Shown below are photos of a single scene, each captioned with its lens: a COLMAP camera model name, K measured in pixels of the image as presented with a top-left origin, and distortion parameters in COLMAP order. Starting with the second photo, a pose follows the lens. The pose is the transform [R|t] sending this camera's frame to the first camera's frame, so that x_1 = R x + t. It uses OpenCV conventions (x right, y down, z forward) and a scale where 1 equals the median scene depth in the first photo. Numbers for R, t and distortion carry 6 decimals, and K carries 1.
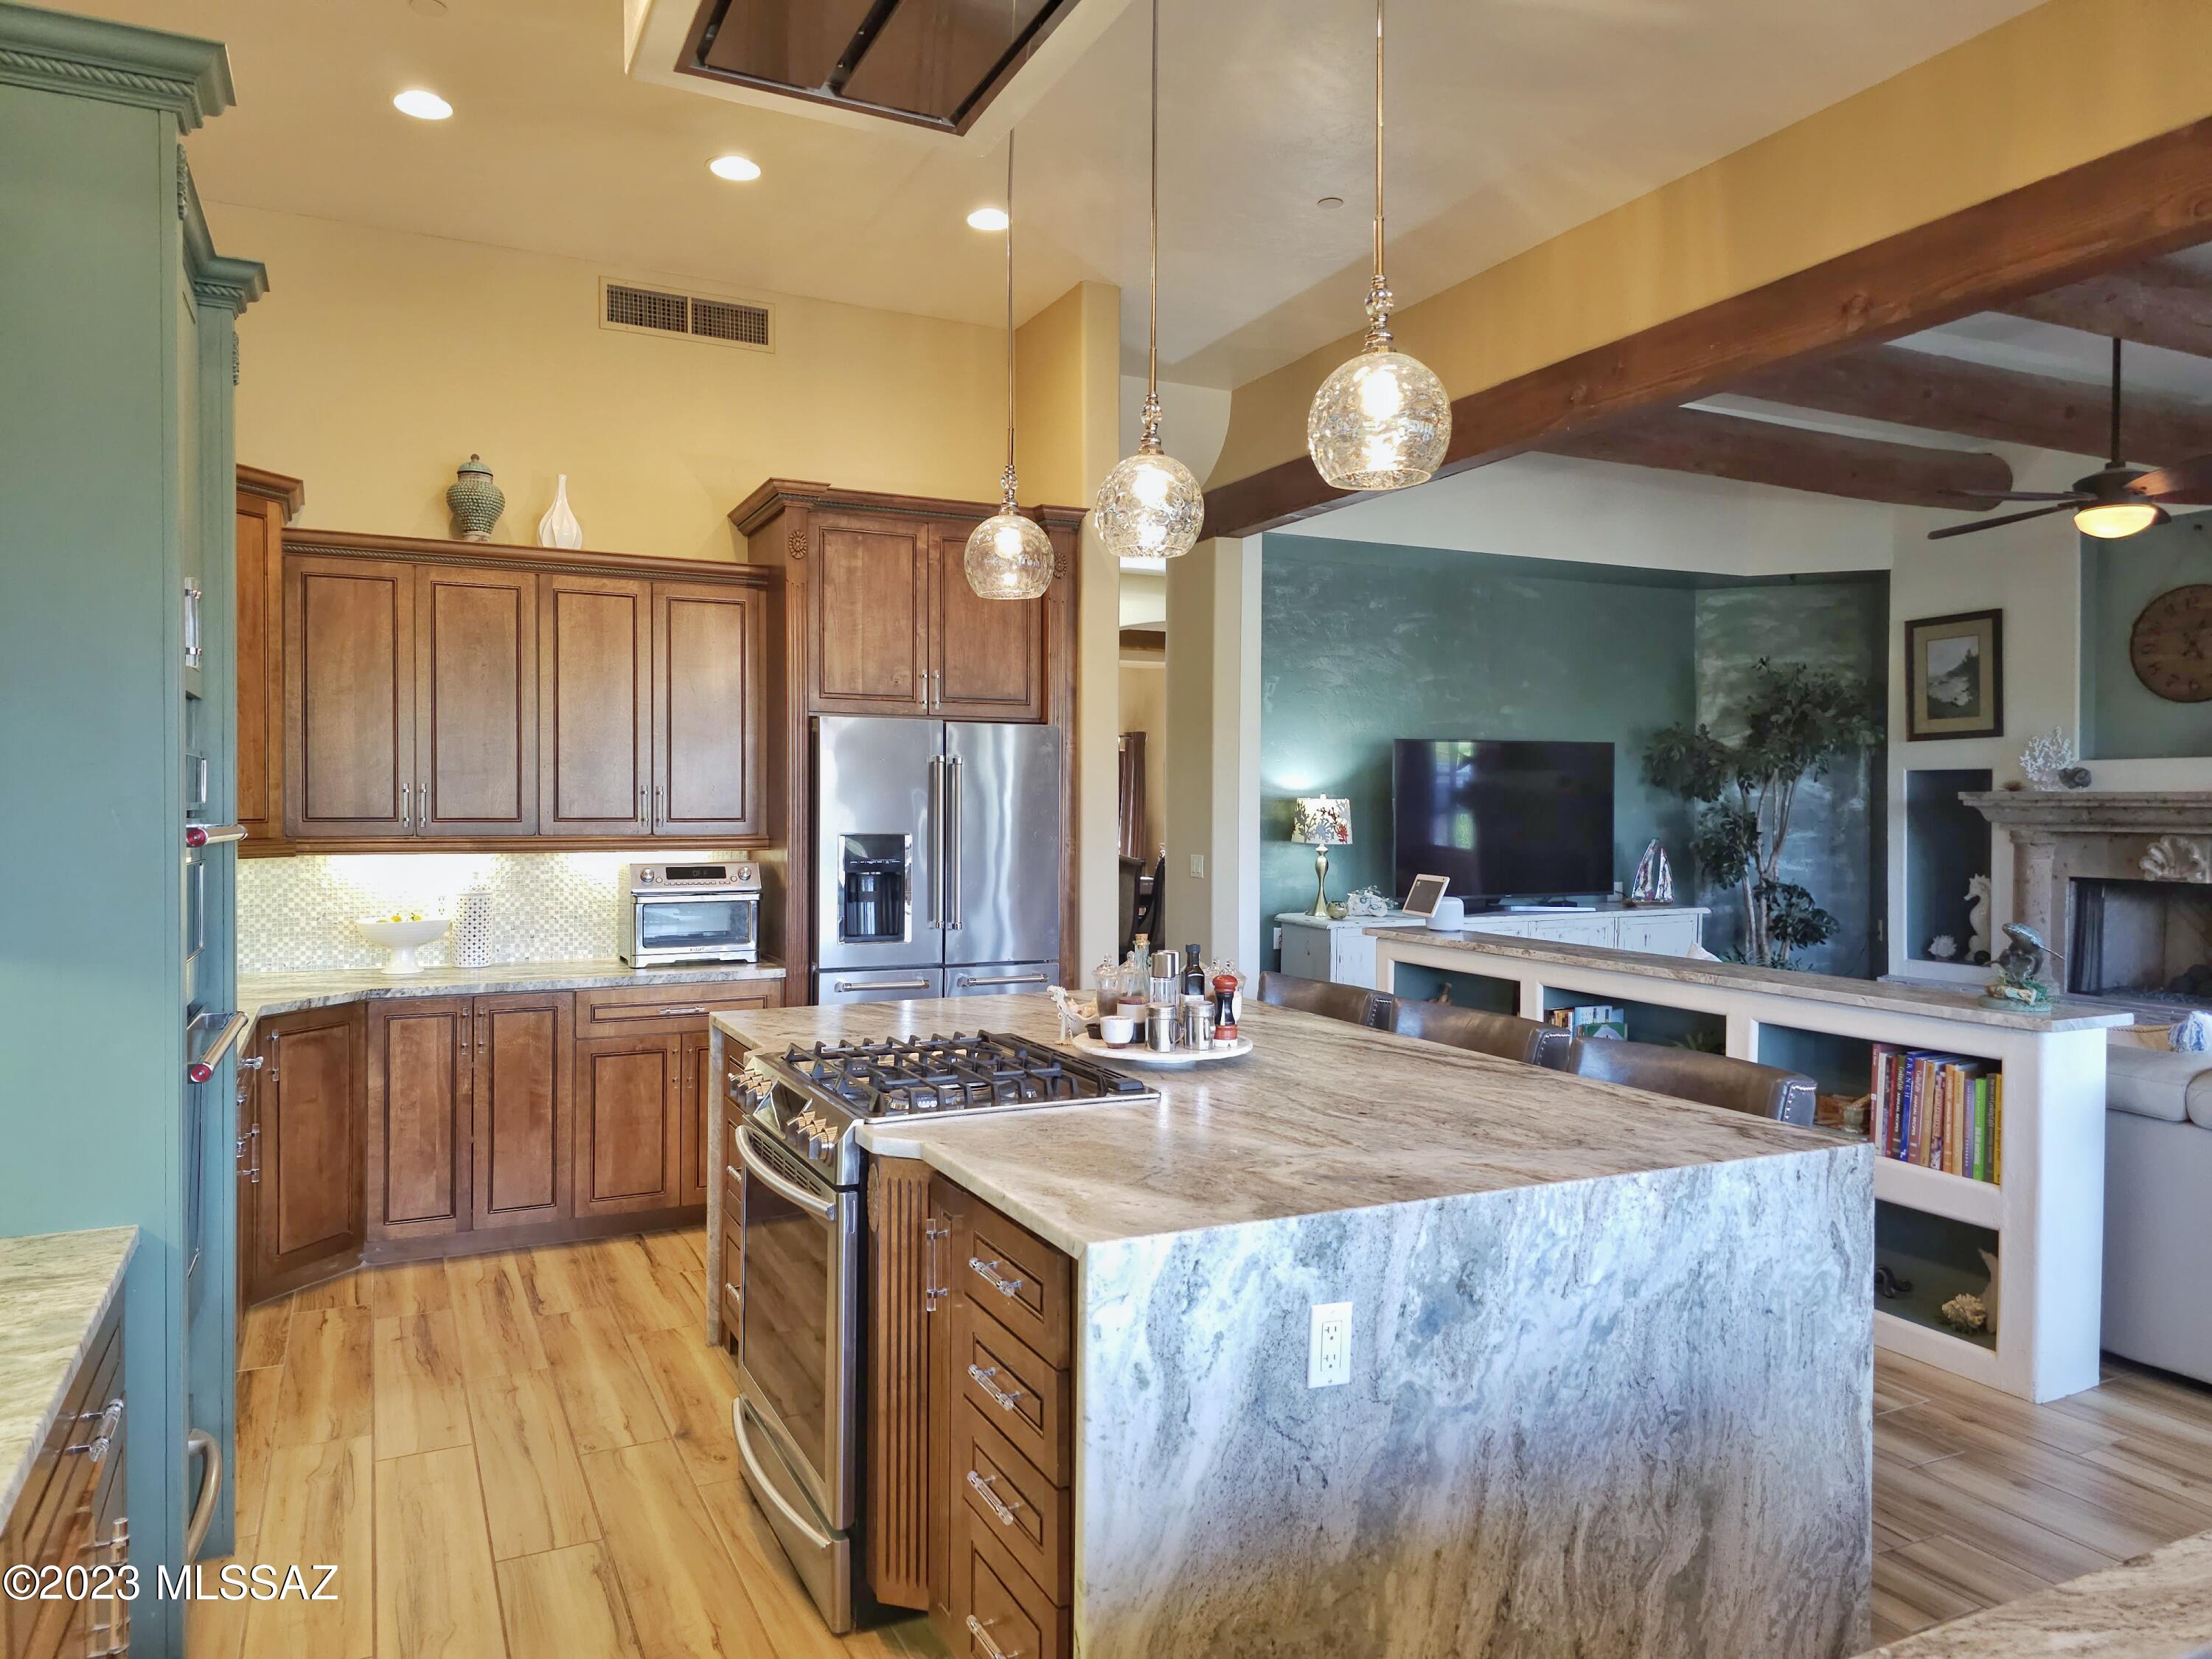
lens RADIAL K [[1475.7, 0, 1098.7], [0, 1475.7, 832.6], [0, 0, 1]] dist [0.032941, -0.014789]
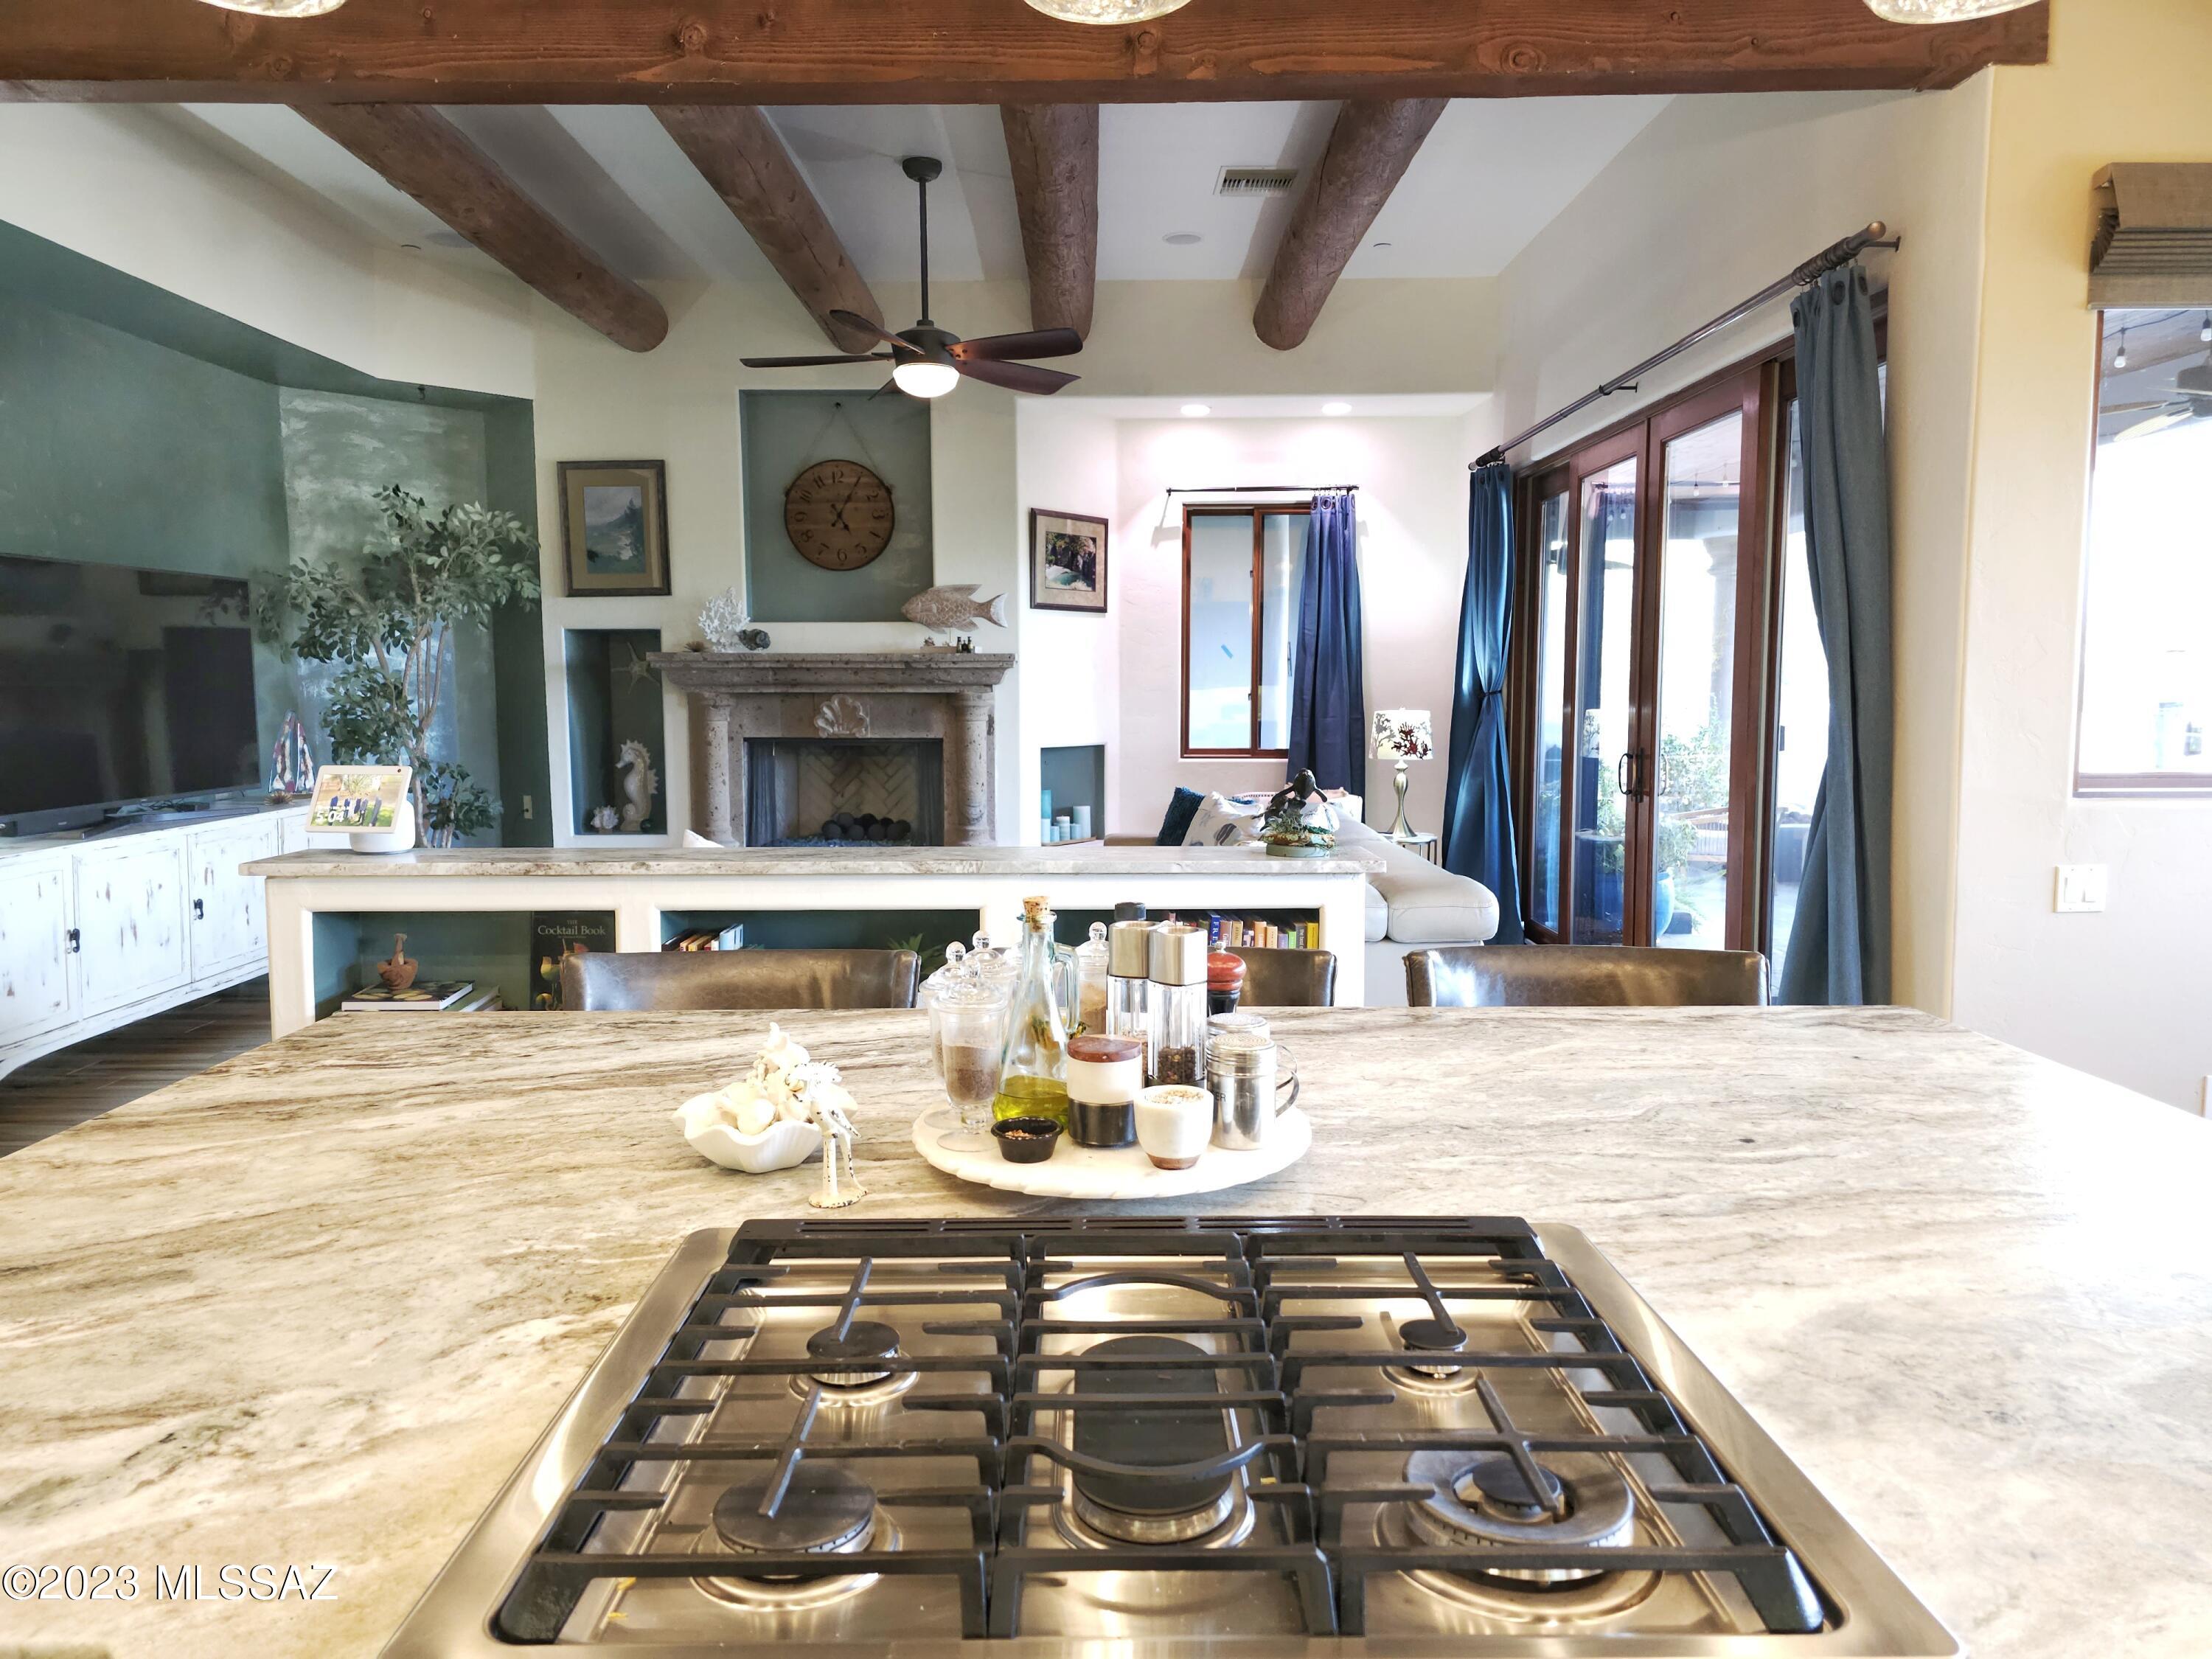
lens RADIAL K [[1475.7, 0, 1102.6], [0, 1475.7, 837.7], [0, 0, 1]] dist [0.032941, -0.014789]
pose [[0.436065, -0.099210, 0.894430, -0.151791], [0.023339, 0.994817, 0.098967, 0.003298], [-0.899613, -0.022281, 0.436120, 0.335537]]
